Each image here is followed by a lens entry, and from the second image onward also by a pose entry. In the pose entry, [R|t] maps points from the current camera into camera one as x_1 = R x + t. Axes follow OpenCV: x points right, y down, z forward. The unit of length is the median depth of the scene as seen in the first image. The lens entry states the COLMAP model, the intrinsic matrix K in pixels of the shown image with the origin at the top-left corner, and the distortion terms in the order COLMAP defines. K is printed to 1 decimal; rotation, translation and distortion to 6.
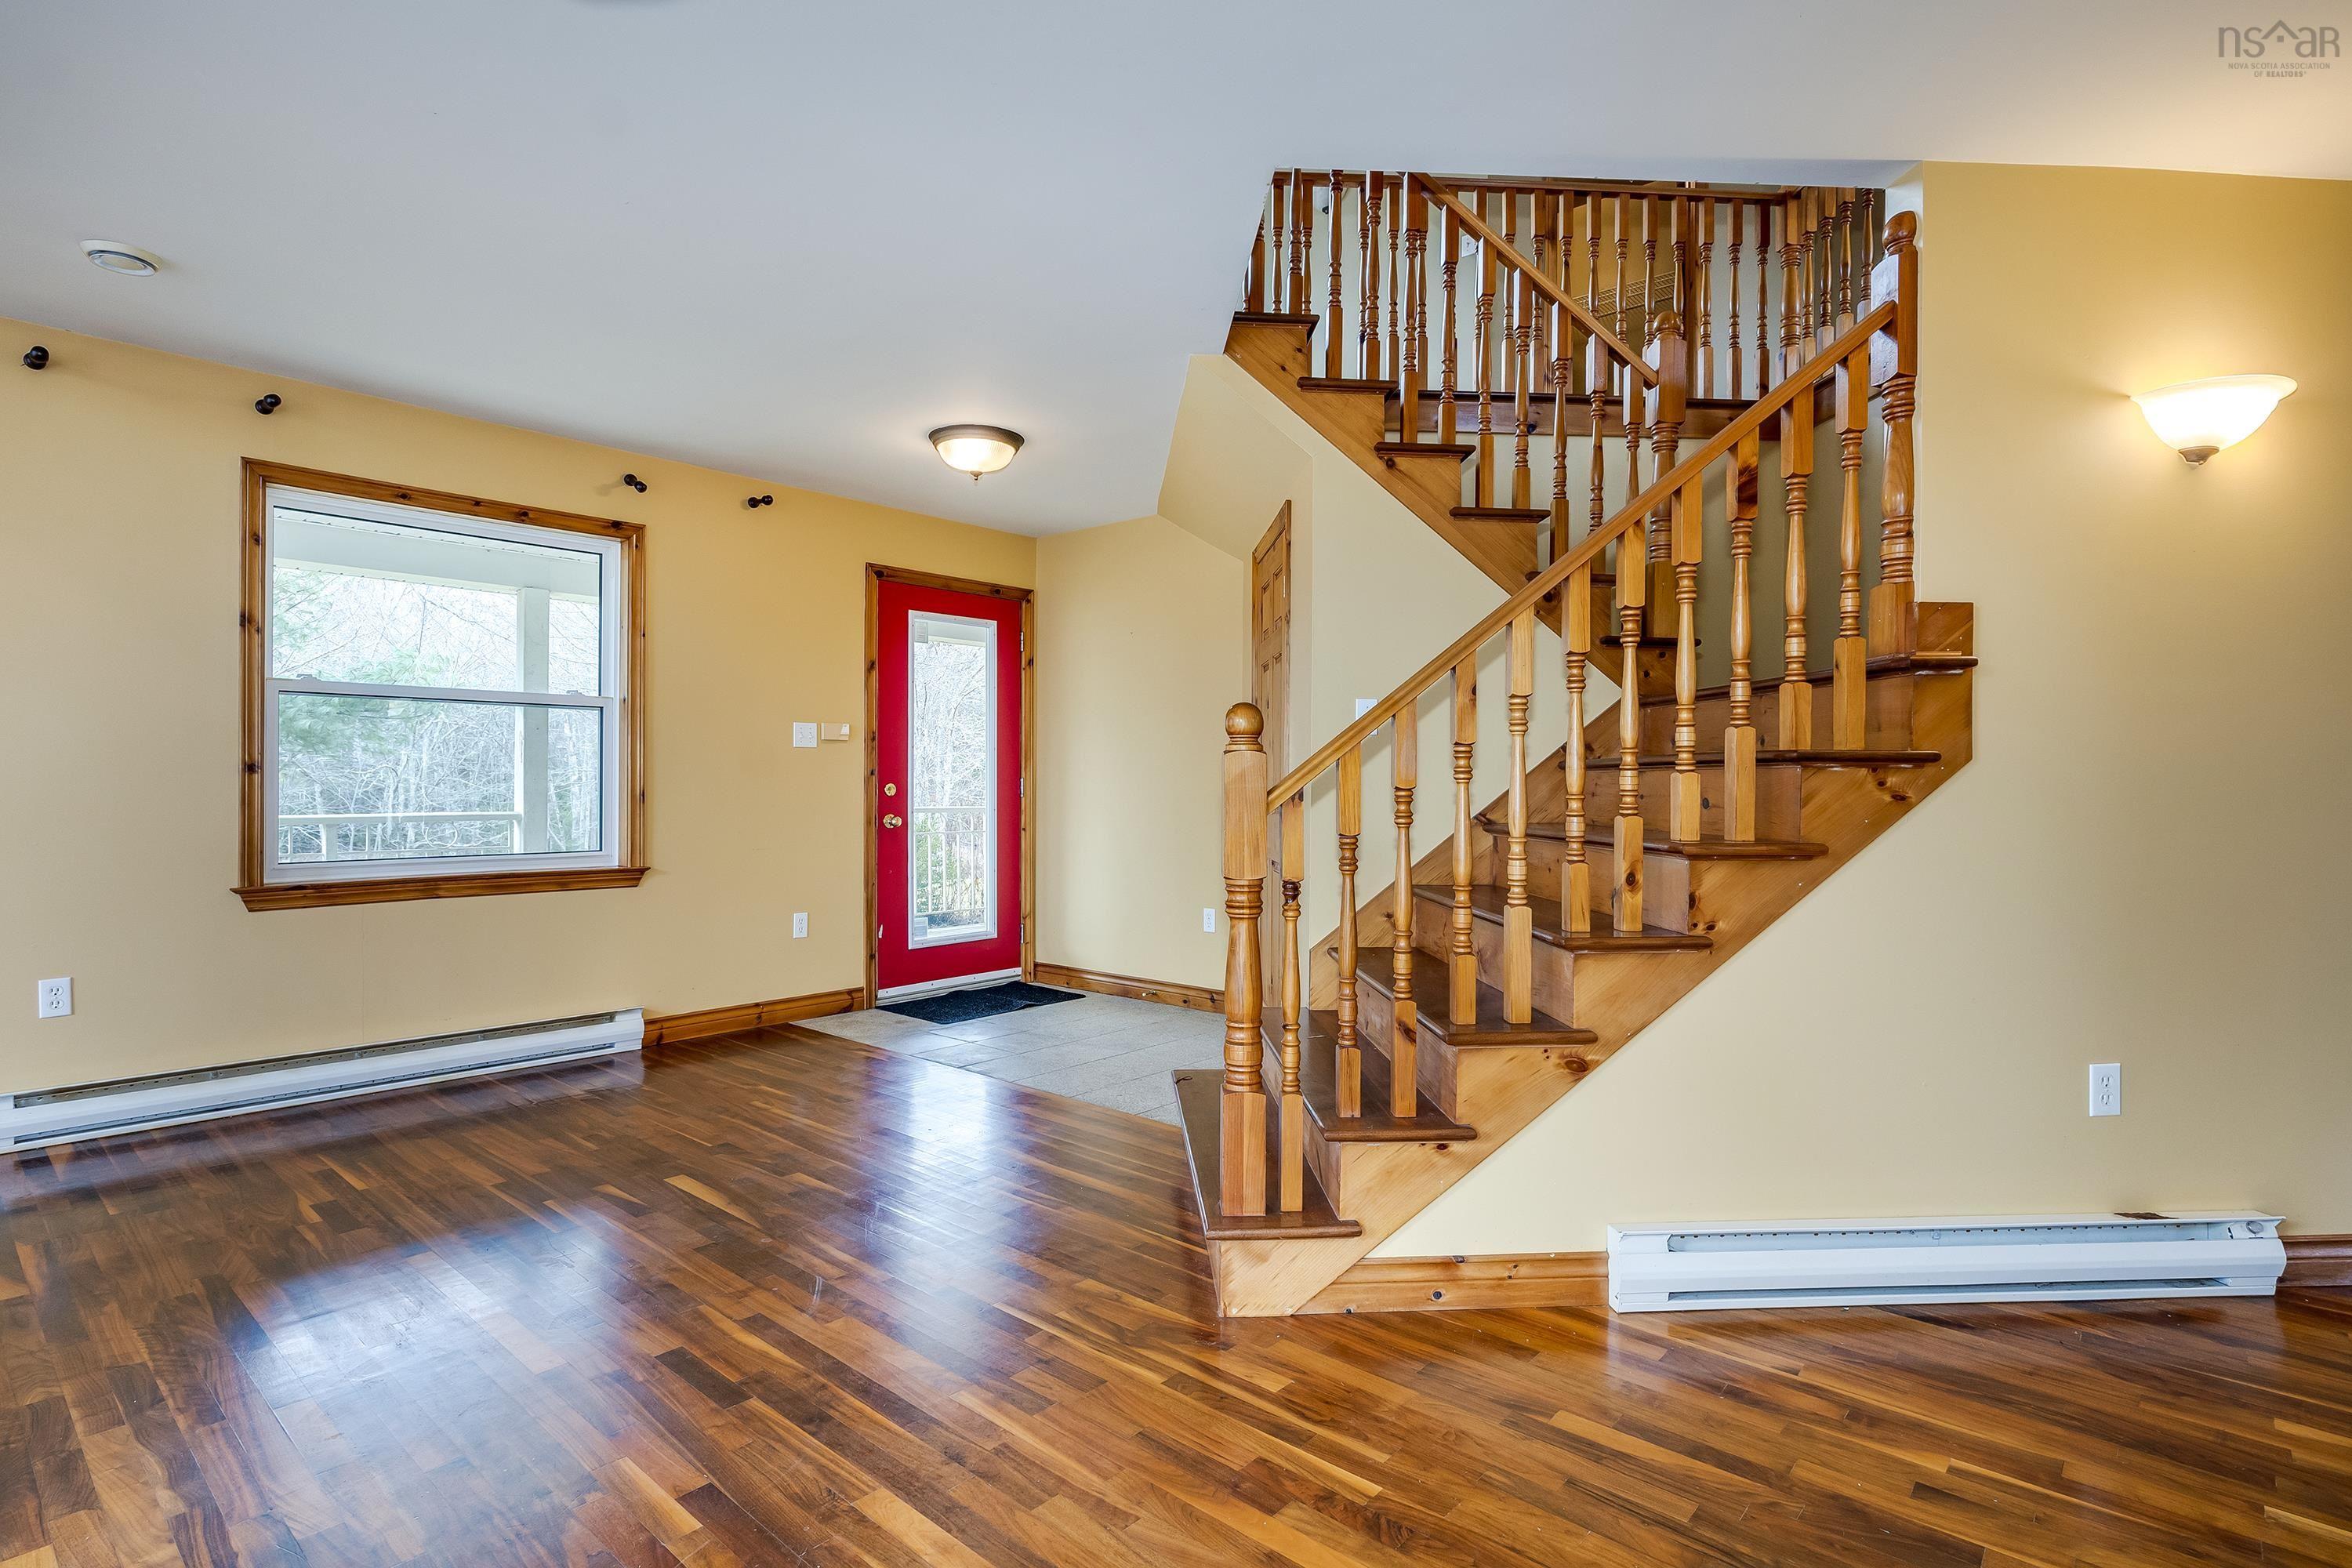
lens RADIAL K [[1140.8, 0, 1180.8], [0, 1140.8, 783.4], [0, 0, 1]] dist [0.004146, -0.000212]
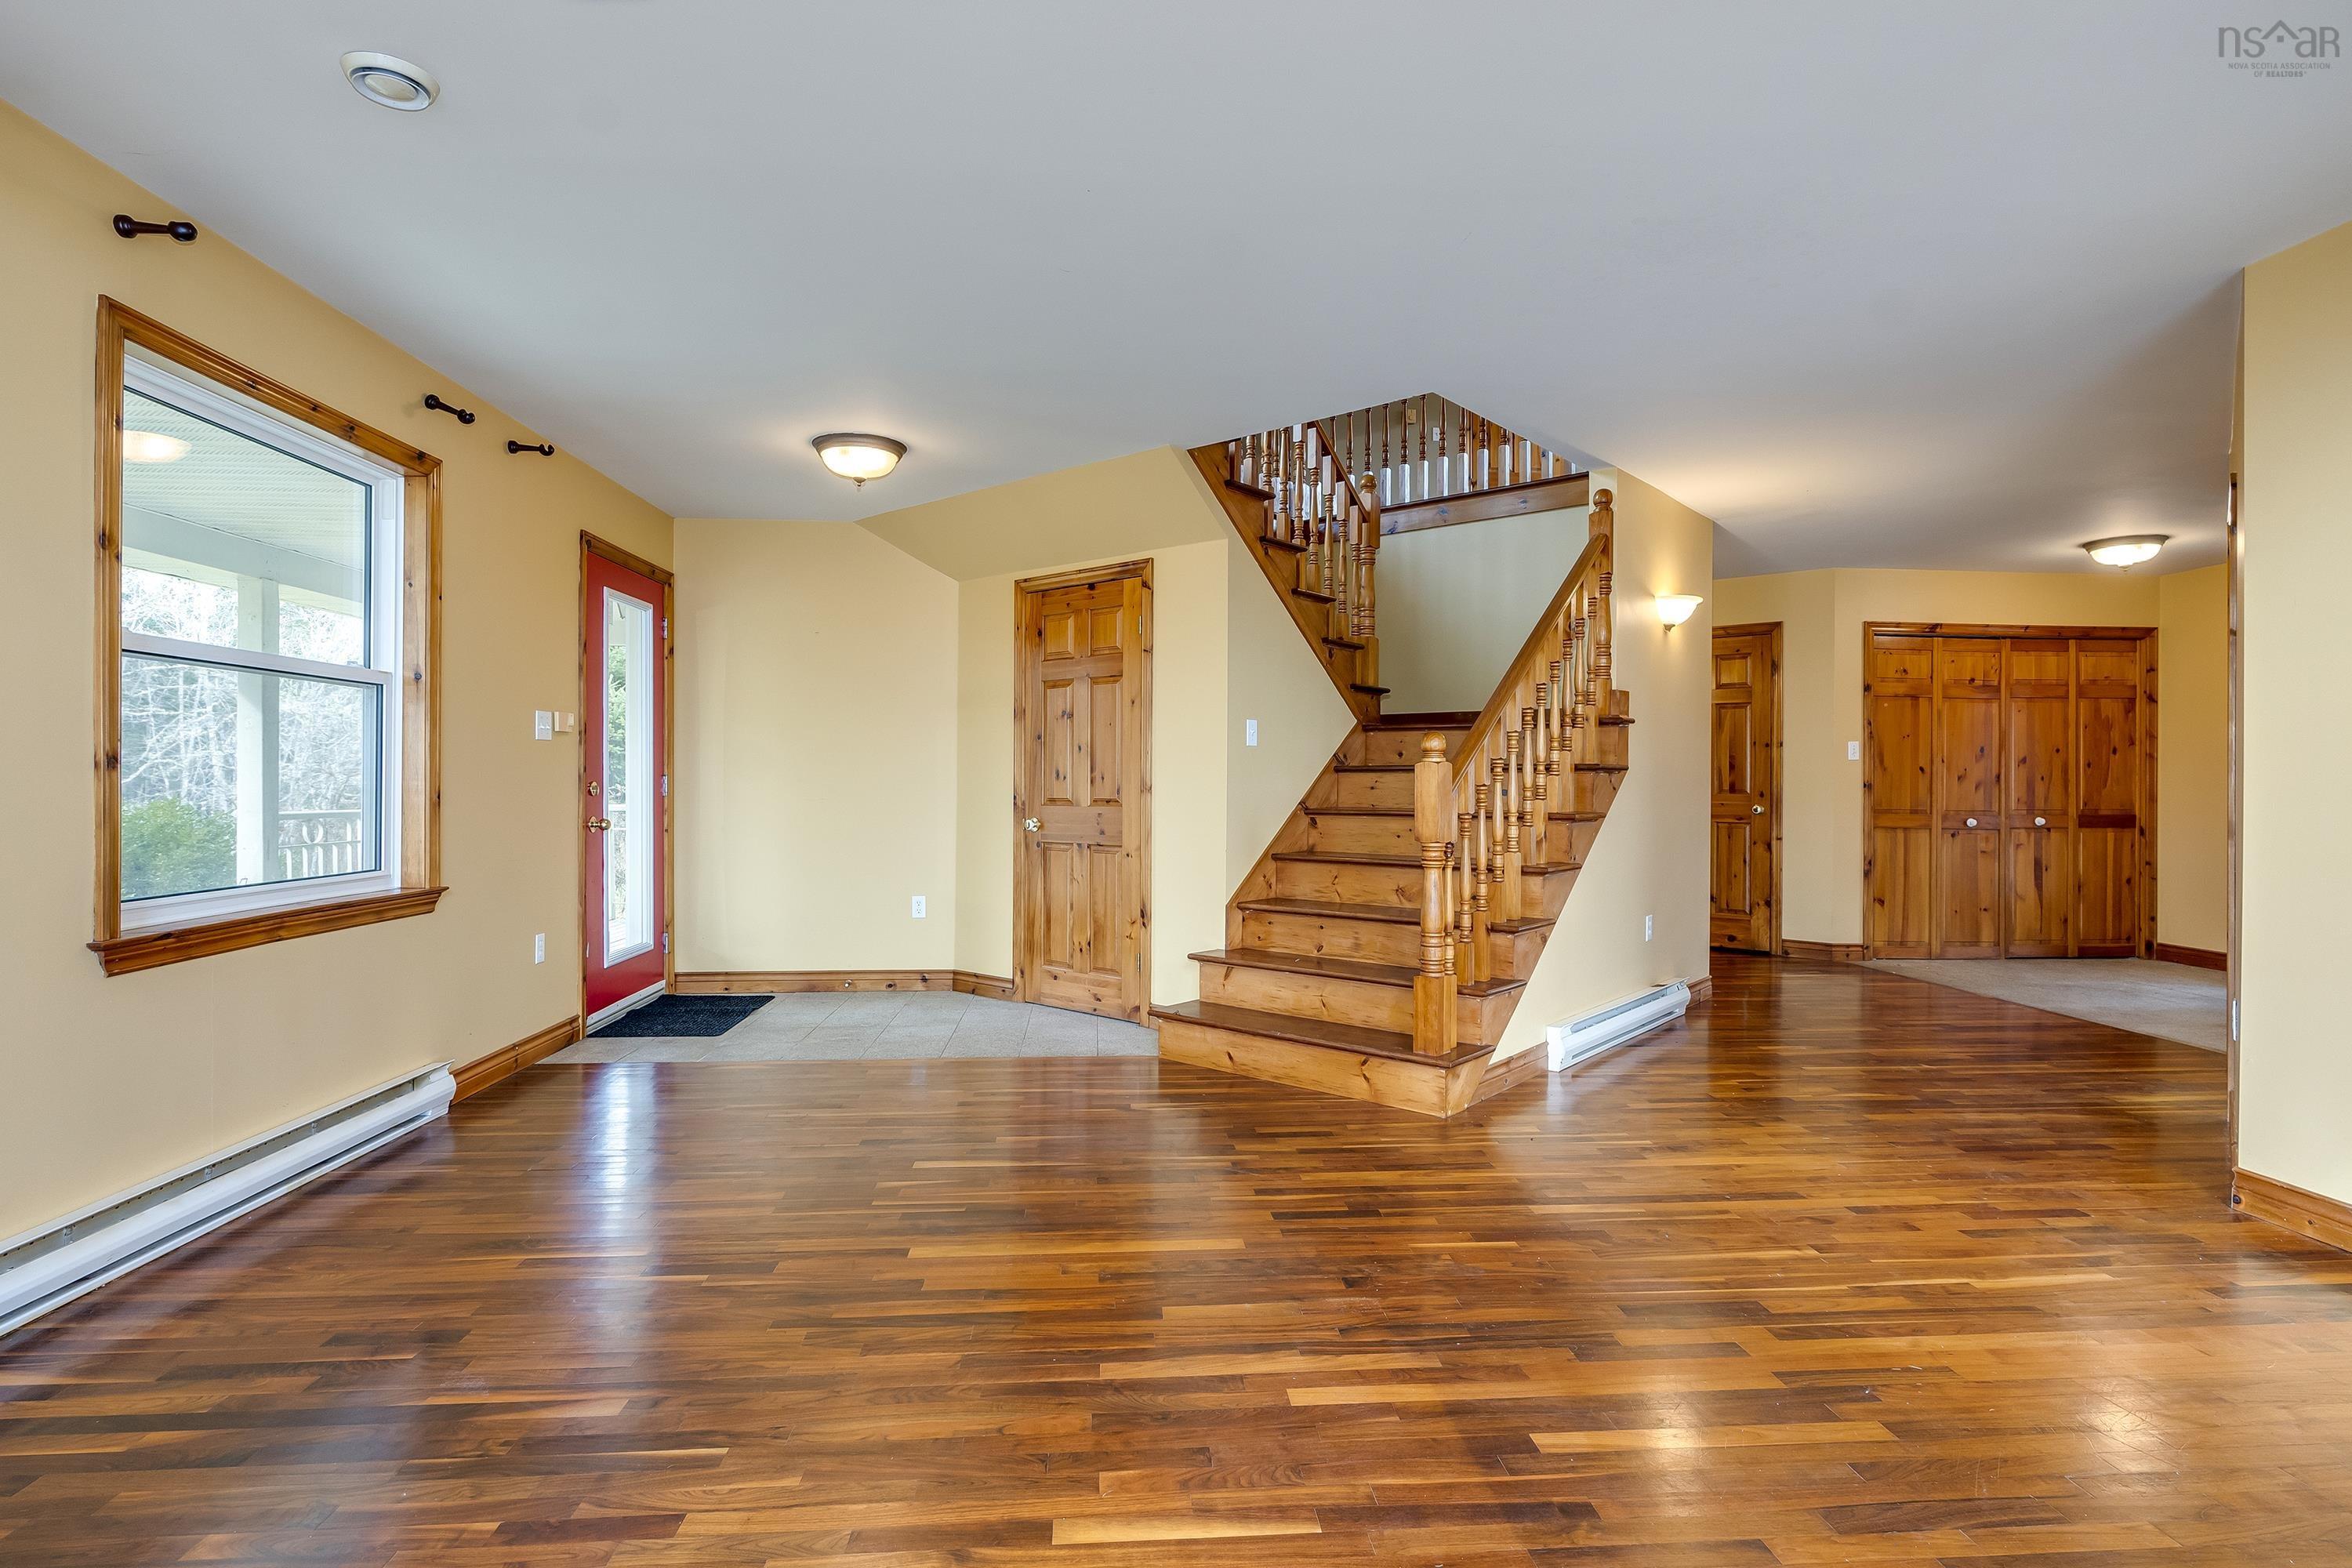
lens RADIAL K [[1140.8, 0, 1182.7], [0, 1140.8, 781.4], [0, 0, 1]] dist [0.004146, -0.000212]
pose [[0.709269, -0.002779, 0.704933, -0.806898], [0.001237, 0.999996, 0.002697, -0.003078], [-0.704937, -0.001041, 0.709269, 0.079106]]
